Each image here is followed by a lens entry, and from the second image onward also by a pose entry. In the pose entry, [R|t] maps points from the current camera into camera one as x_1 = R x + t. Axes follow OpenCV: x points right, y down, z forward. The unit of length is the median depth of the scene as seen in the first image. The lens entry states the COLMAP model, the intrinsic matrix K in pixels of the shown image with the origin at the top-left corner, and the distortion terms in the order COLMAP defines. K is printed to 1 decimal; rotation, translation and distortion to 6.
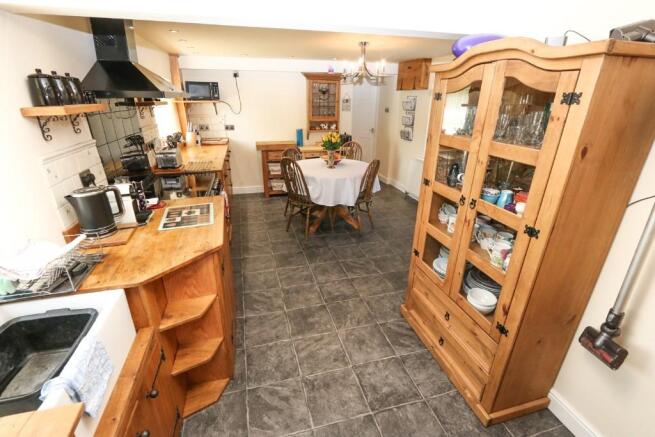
lens RADIAL K [[299.4, 0, 327.5], [0, 299.4, 218.5], [0, 0, 1]] dist [-0.016342, 0.000270]
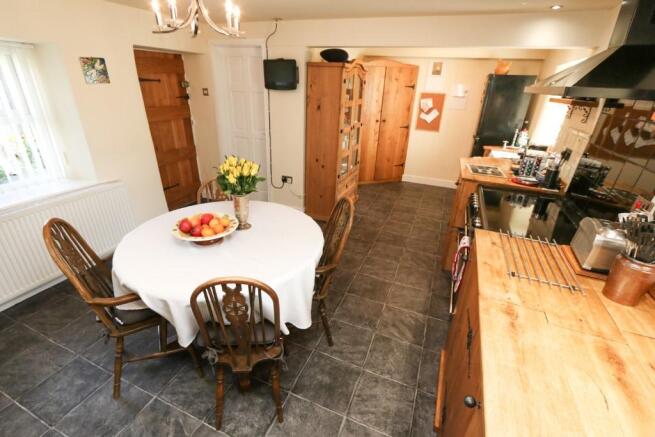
lens RADIAL K [[299.4, 0, 327.5], [0, 299.4, 218.5], [0, 0, 1]] dist [-0.016342, 0.000270]
pose [[-0.785130, -0.300759, 0.541401, -0.399884], [0.184987, 0.720383, 0.668453, -0.537781], [-0.591059, 0.624974, -0.509957, 1.308815]]
